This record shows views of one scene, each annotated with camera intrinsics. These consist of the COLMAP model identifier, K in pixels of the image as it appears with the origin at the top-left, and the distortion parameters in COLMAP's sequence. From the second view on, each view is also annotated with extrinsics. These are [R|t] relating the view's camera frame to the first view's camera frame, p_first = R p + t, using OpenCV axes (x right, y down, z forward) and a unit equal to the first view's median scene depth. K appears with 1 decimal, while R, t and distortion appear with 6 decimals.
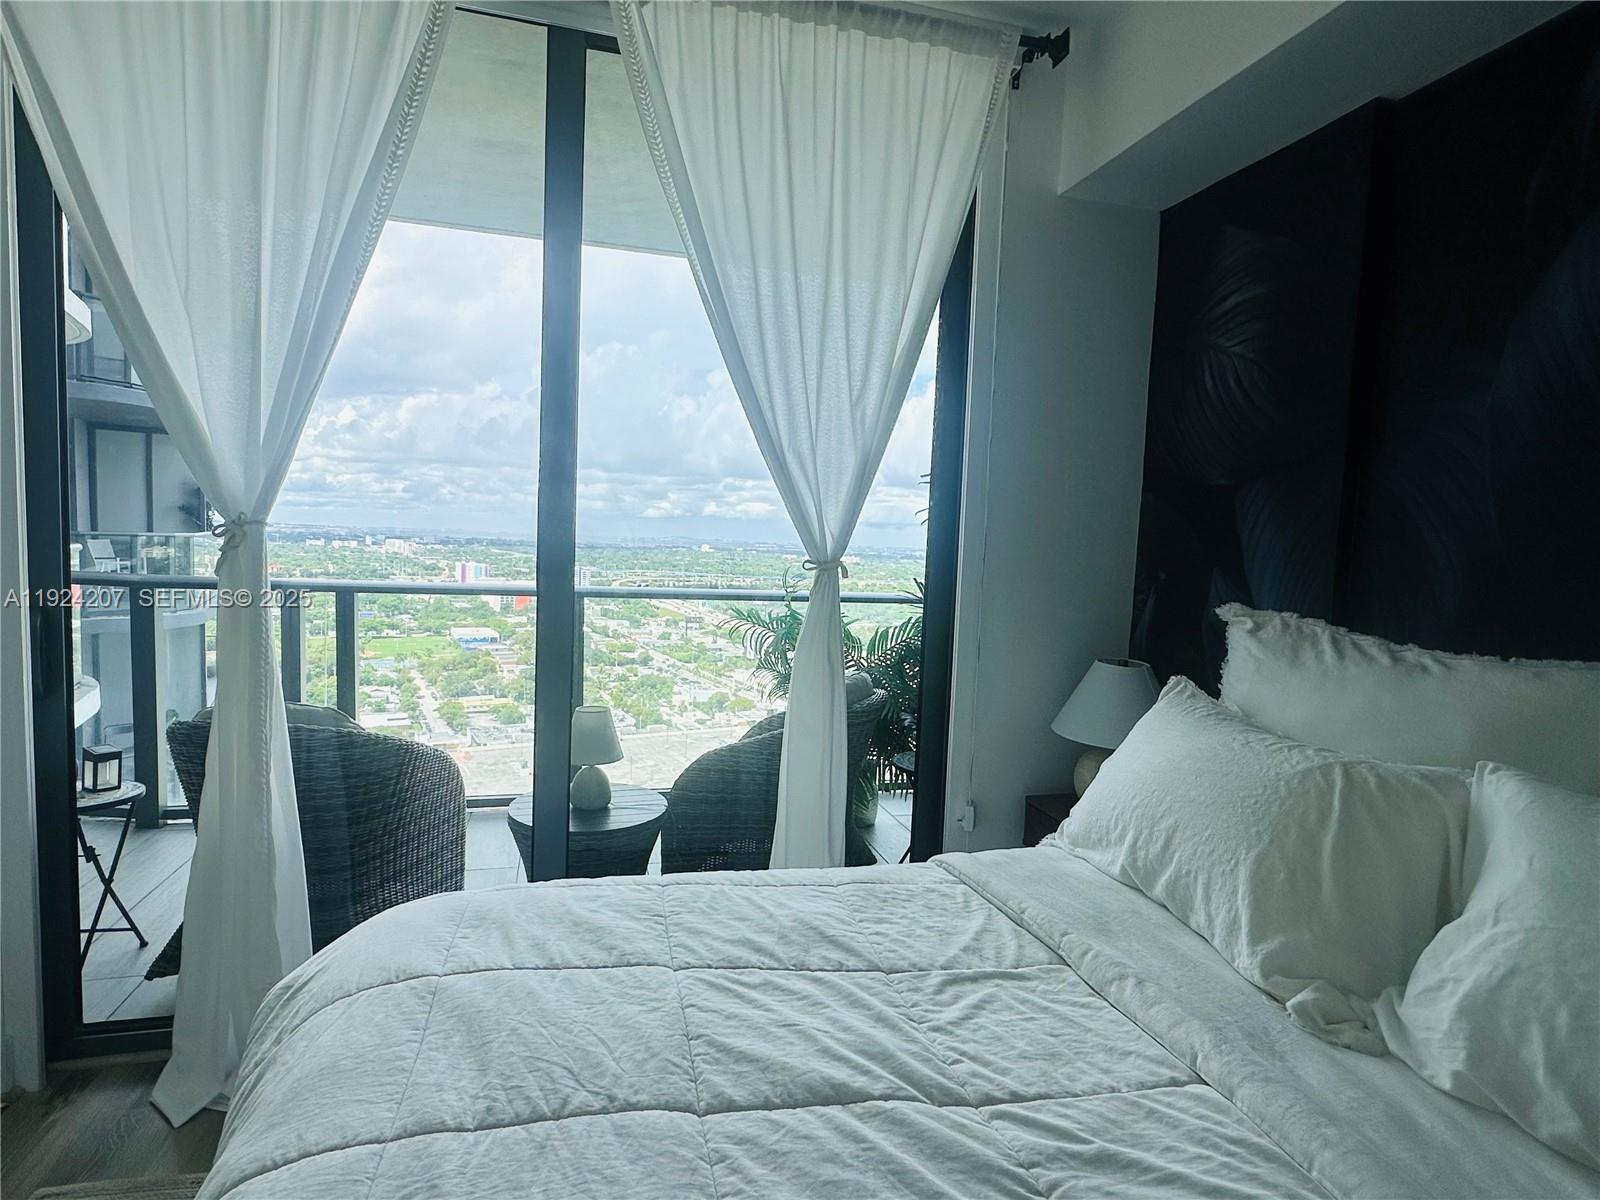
lens RADIAL K [[851.8, 0, 800.0], [0, 851.8, 600.0], [0, 0, 1]] dist [0.003598, 0.000621]
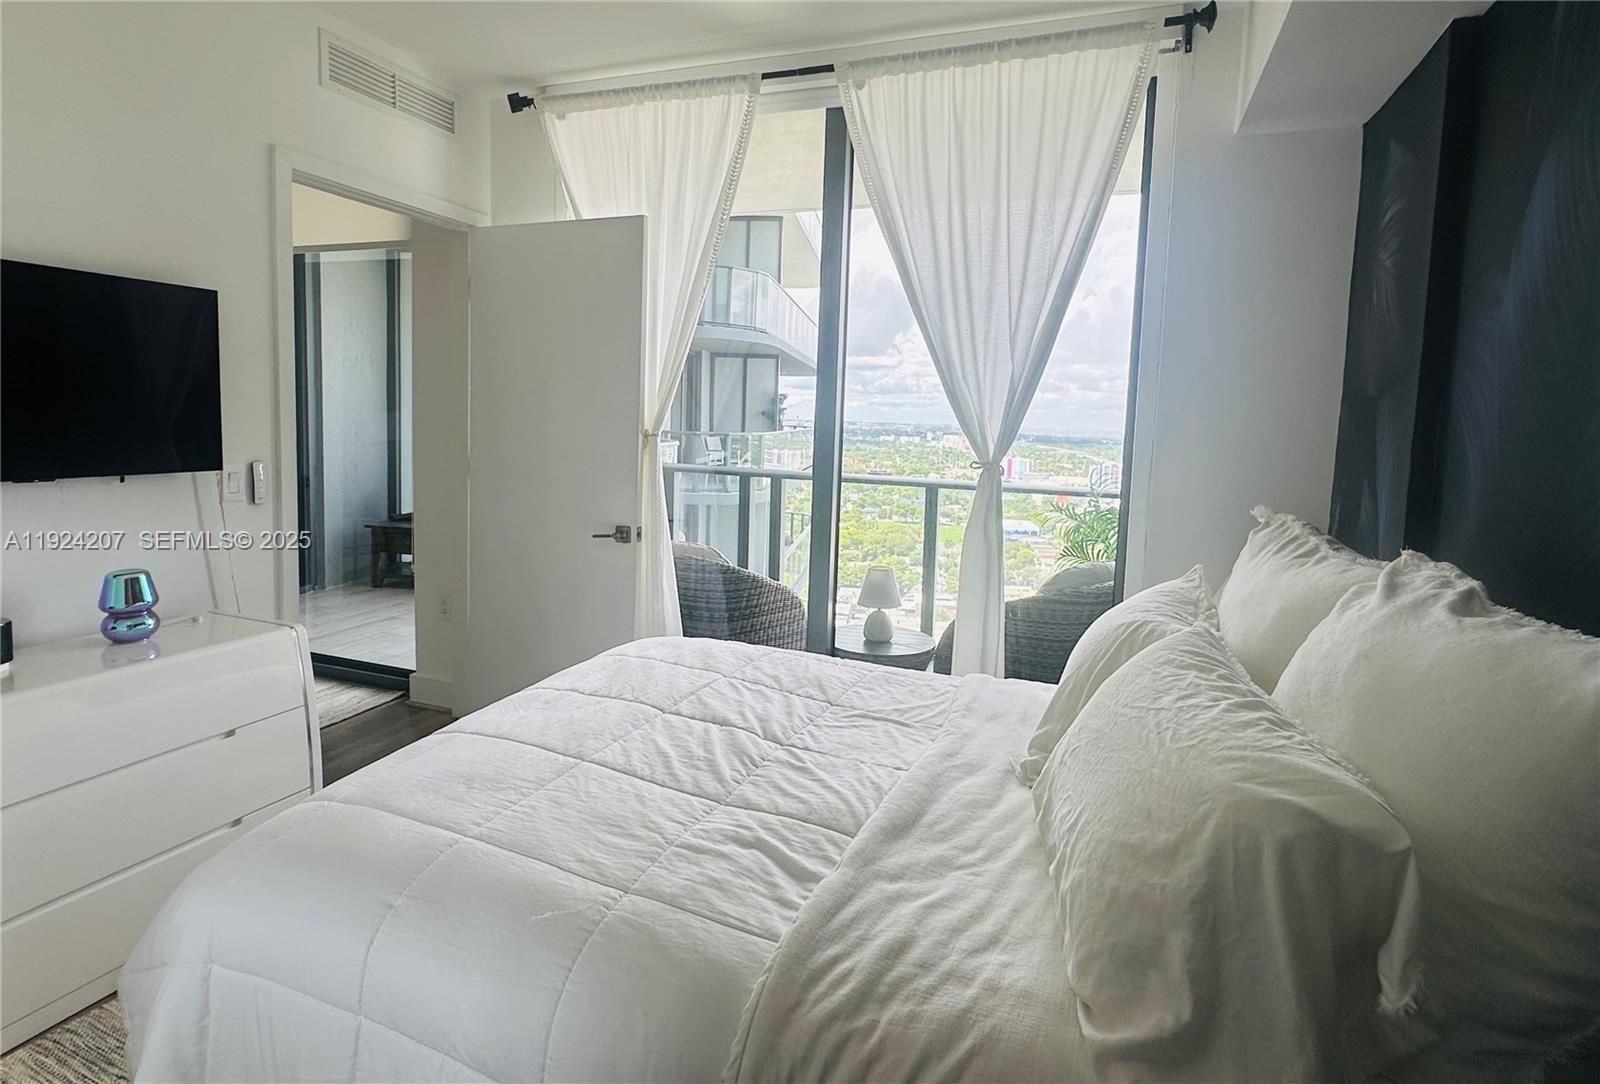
lens RADIAL K [[870.2, 0, 797.2], [0, 870.2, 492.5], [0, 0, 1]] dist [-0.000453, 0.000029]
pose [[0.804483, 0.039156, -0.592684, 1.050429], [-0.041916, 0.999080, 0.009109, 0.005421], [0.592495, 0.017515, 0.805384, -0.431712]]
